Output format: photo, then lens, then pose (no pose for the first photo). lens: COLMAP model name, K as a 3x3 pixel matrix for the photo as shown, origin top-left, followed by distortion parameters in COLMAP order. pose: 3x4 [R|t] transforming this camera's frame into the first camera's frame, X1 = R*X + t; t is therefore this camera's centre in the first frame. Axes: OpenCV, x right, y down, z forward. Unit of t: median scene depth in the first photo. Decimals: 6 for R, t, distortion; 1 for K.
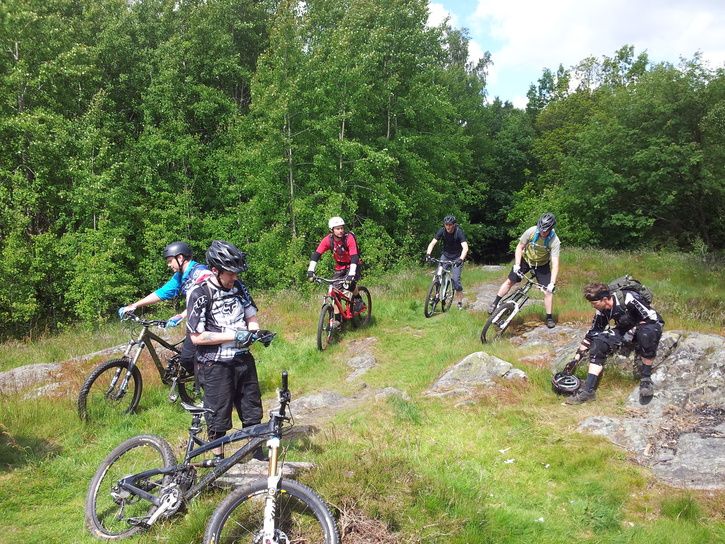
lens RADIAL K [[620.2, 0, 362.5], [0, 620.2, 272.0], [0, 0, 1]] dist [0.163640, -0.278649]
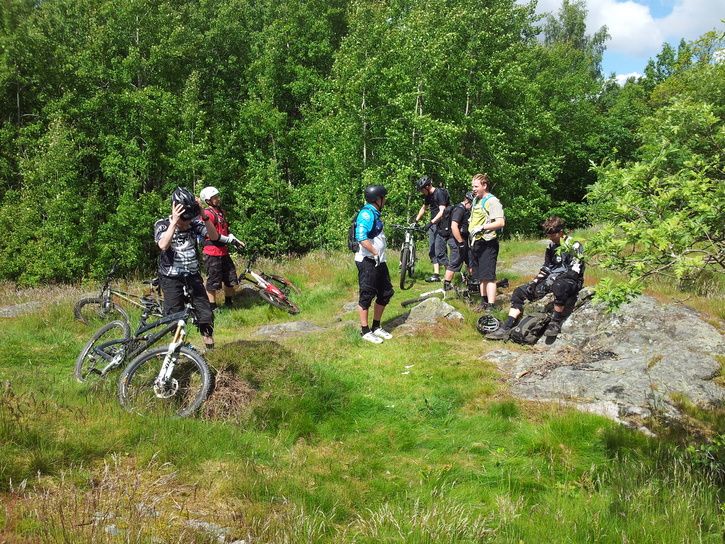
lens RADIAL K [[620.2, 0, 362.5], [0, 620.2, 272.0], [0, 0, 1]] dist [0.163640, -0.278649]
pose [[0.977600, 0.059419, -0.201908, 0.112899], [-0.052867, 0.997890, 0.037697, 0.017334], [0.203721, -0.026178, 0.978679, -0.062738]]
